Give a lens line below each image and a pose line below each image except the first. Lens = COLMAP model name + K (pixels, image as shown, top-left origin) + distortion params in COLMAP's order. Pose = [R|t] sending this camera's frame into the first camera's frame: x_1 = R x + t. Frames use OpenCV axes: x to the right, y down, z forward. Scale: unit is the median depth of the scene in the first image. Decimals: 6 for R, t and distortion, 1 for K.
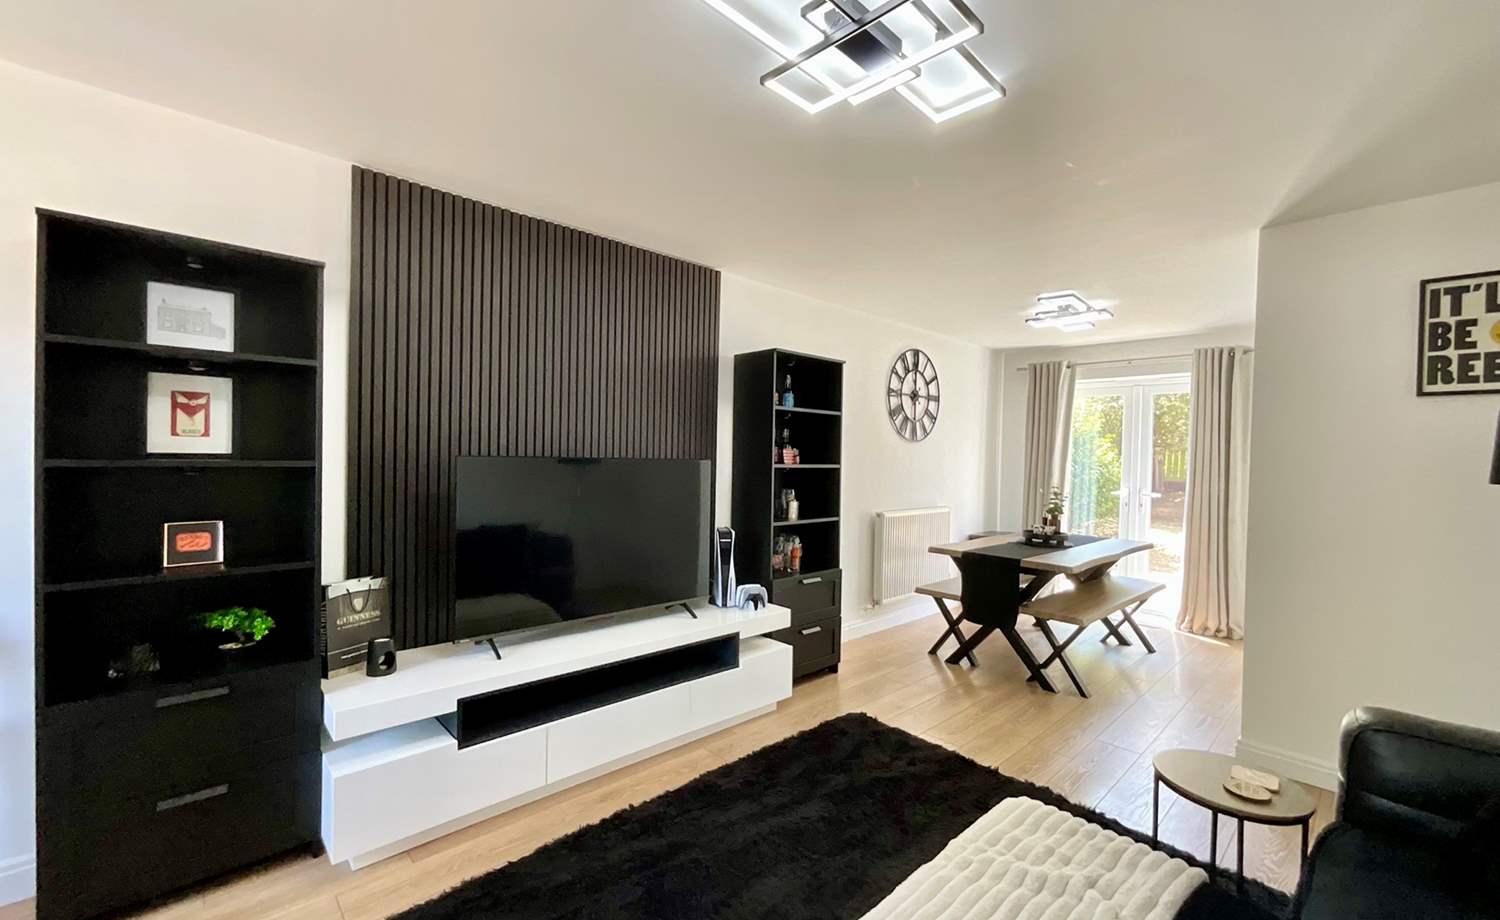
lens RADIAL K [[605.4, 0, 741.8], [0, 605.4, 469.3], [0, 0, 1]] dist [0.000474, 0.001830]
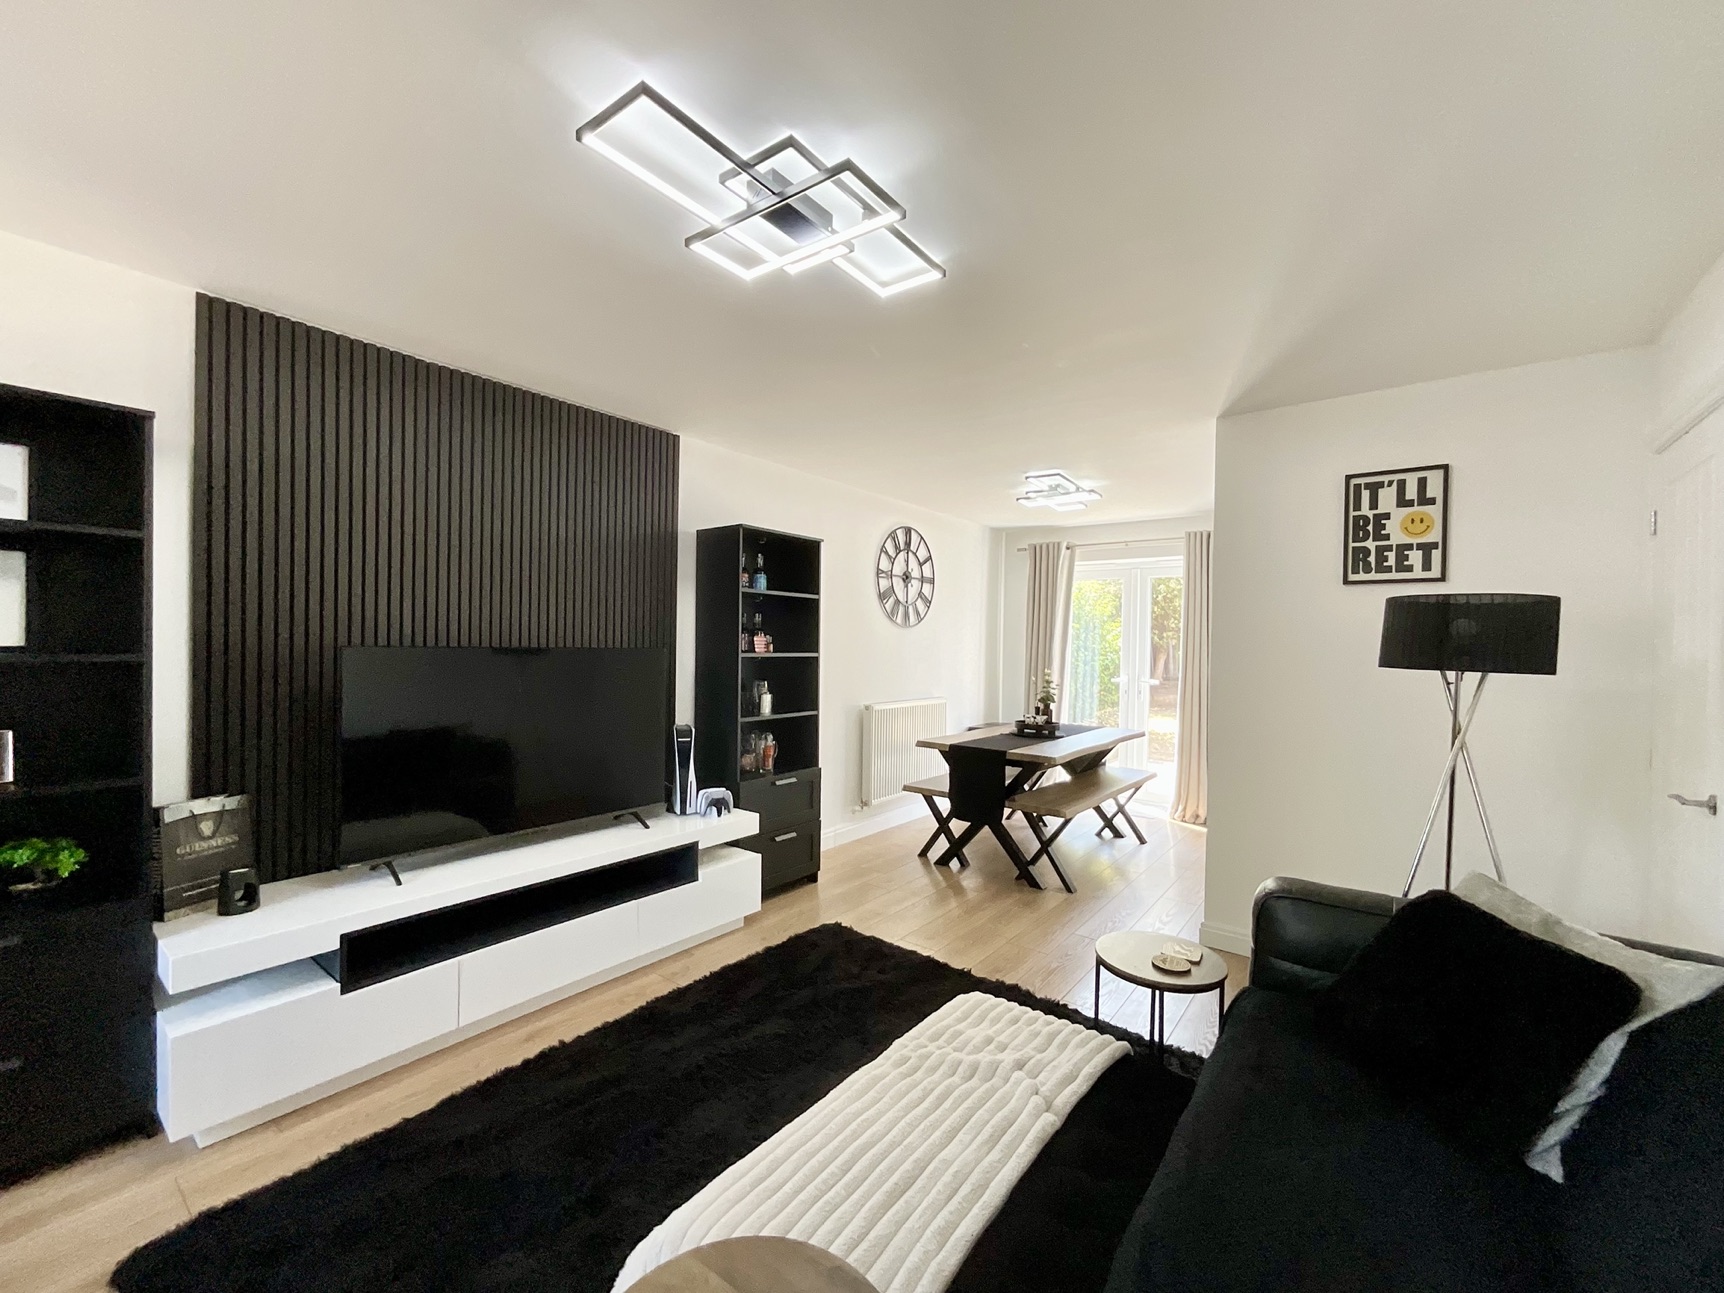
lens RADIAL K [[699.7, 0, 855.5], [0, 699.7, 655.9], [0, 0, 1]] dist [0.004888, -0.003173]
pose [[0.987237, -0.008740, 0.159017, 0.076614], [0.009257, 0.999954, -0.002512, -0.000423], [-0.158987, 0.003952, 0.987273, -0.070334]]
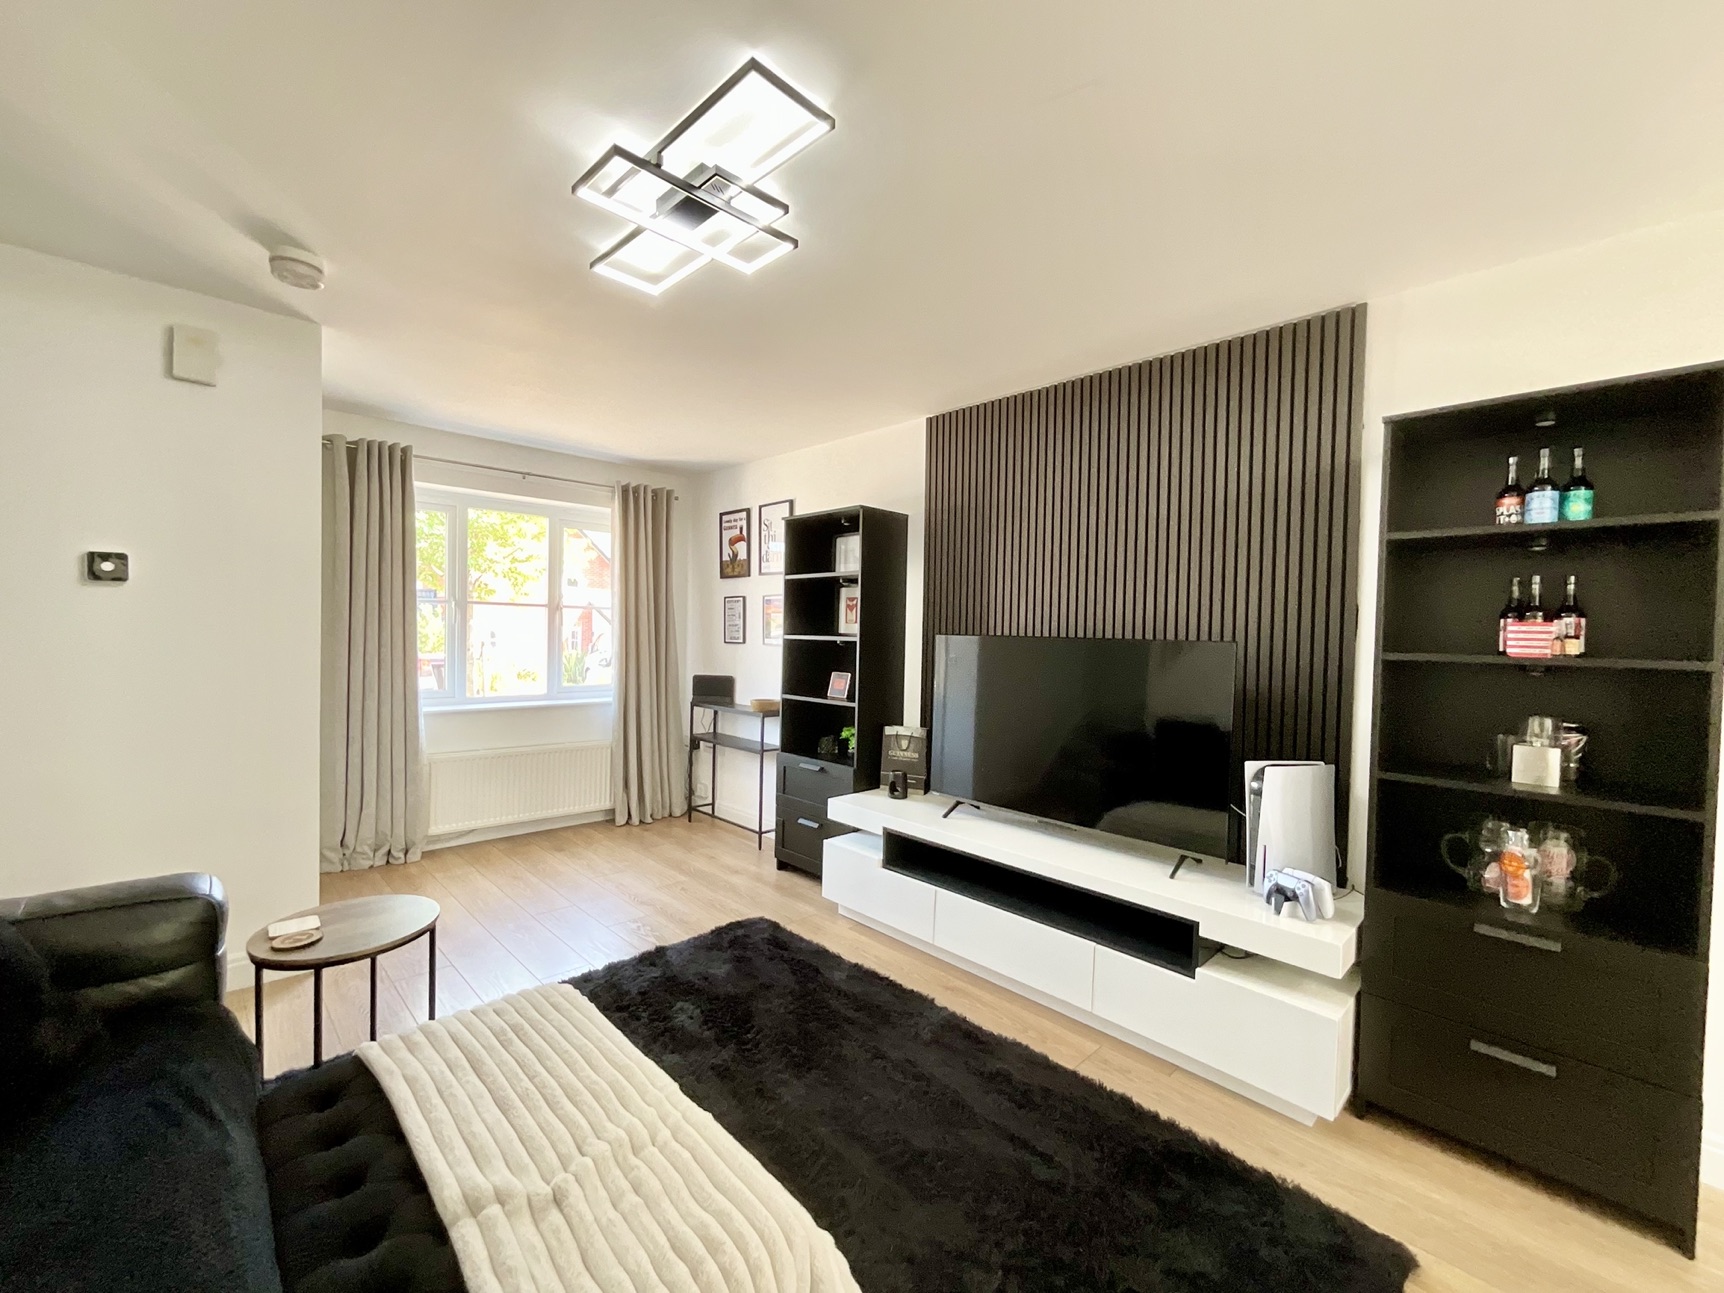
lens RADIAL K [[699.7, 0, 857.7], [0, 699.7, 644.3], [0, 0, 1]] dist [0.004888, -0.003173]
pose [[0.029773, 0.002287, -0.999554, 0.835338], [-0.039044, 0.999237, 0.001123, 0.001190], [0.998794, 0.038993, 0.029839, 0.757655]]
